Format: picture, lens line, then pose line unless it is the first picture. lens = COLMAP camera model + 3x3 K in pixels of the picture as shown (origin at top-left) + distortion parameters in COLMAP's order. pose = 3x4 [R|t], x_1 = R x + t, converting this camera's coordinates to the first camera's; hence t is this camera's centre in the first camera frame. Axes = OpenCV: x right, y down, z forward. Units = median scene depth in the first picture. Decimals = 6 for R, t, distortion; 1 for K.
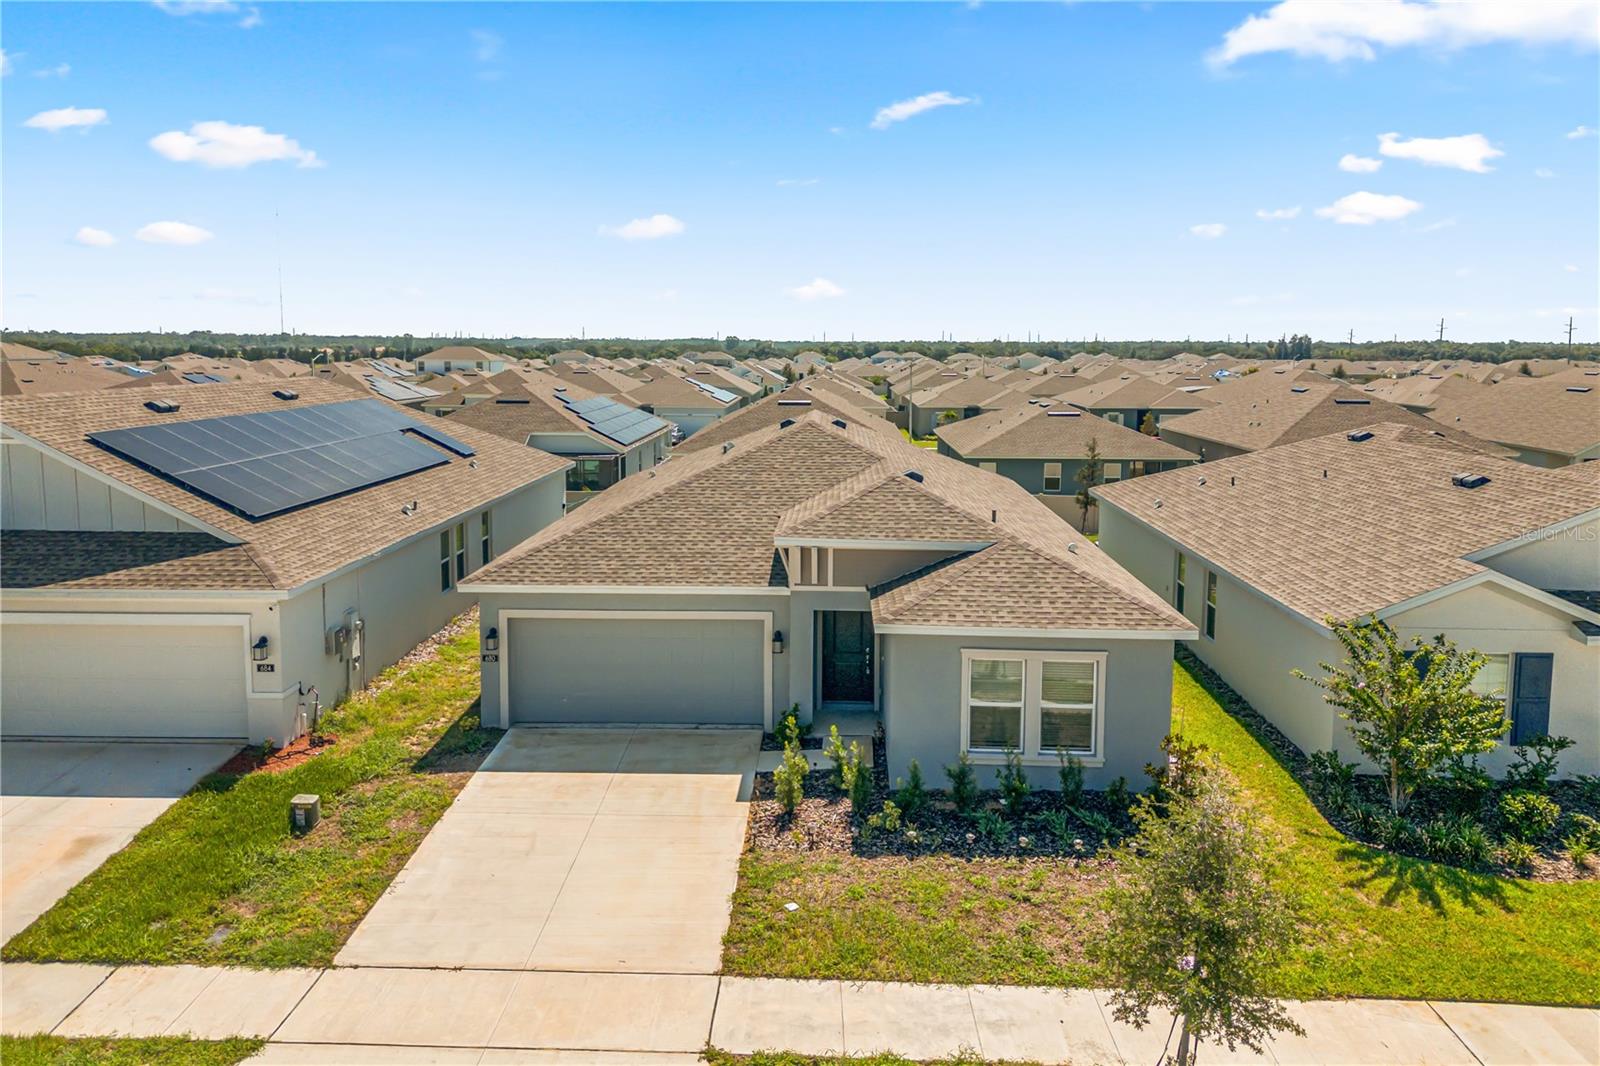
lens RADIAL K [[1197.9, 0, 796.8], [0, 1197.9, 470.6], [0, 0, 1]] dist [0.023125, -0.007458]
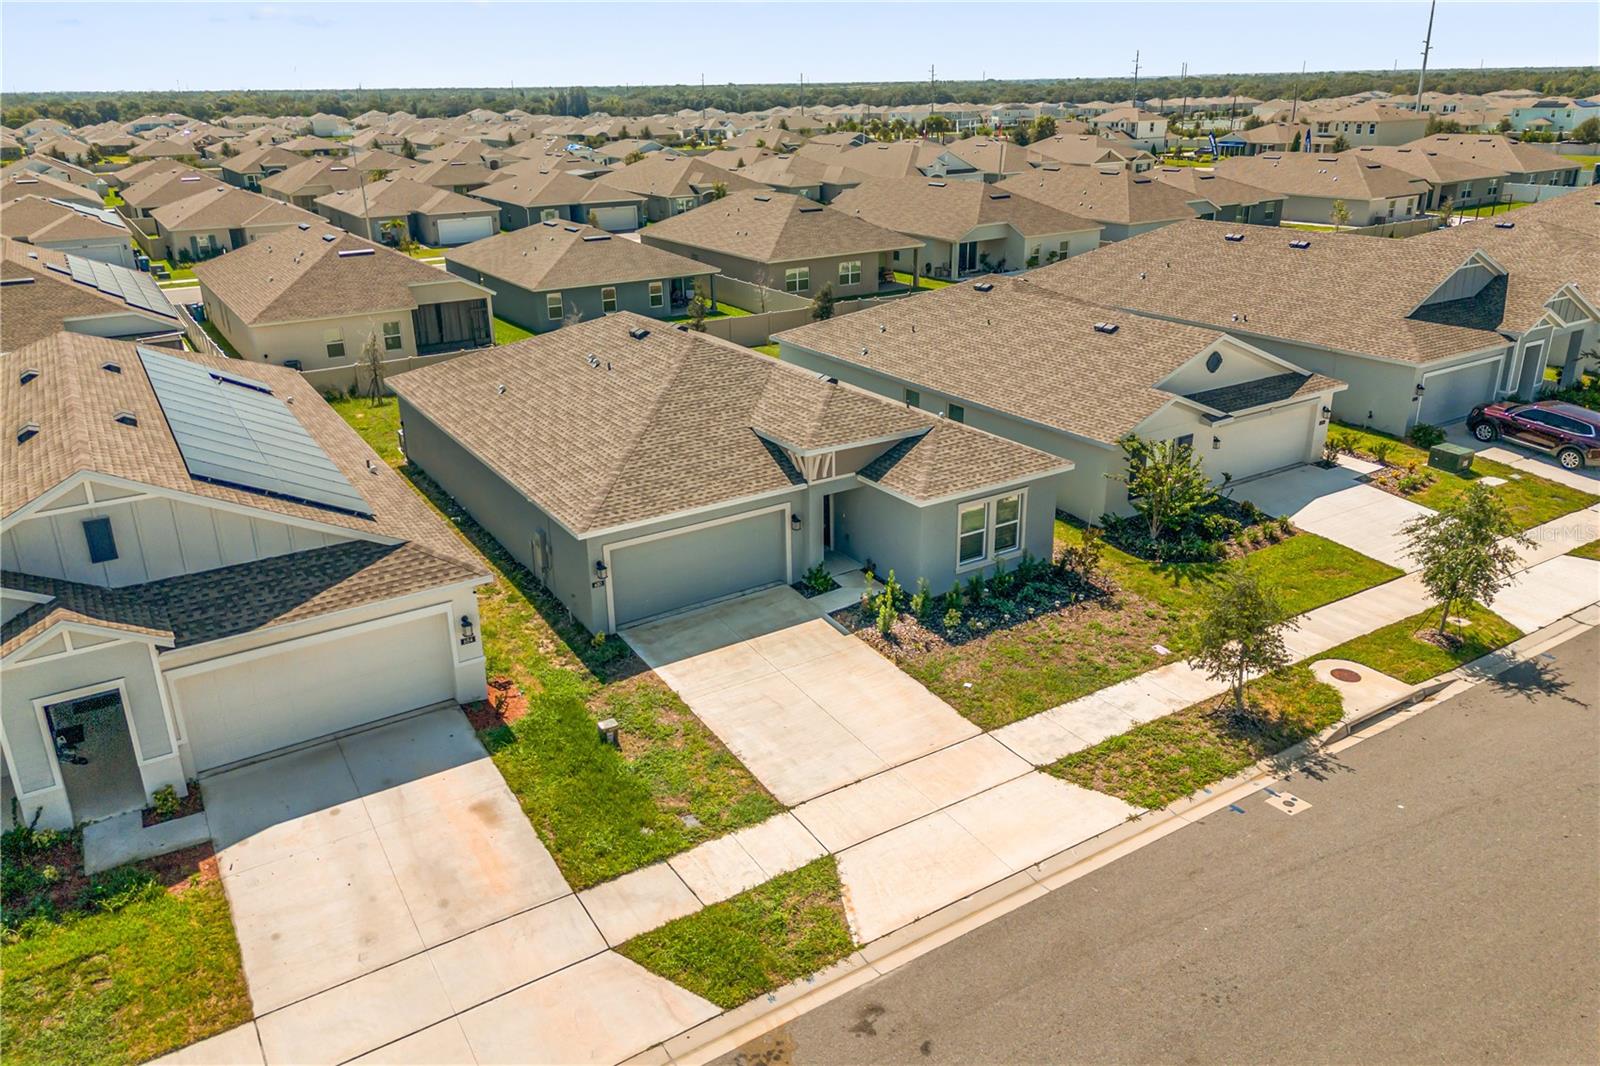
lens RADIAL K [[1151.1, 0, 809.3], [0, 1151.1, 524.1], [0, 0, 1]] dist [0.047720, -0.014479]
pose [[0.819937, -0.222357, 0.527504, -0.806605], [0.081241, 0.957351, 0.277271, -0.252414], [-0.566660, -0.184490, 0.803032, -0.083853]]
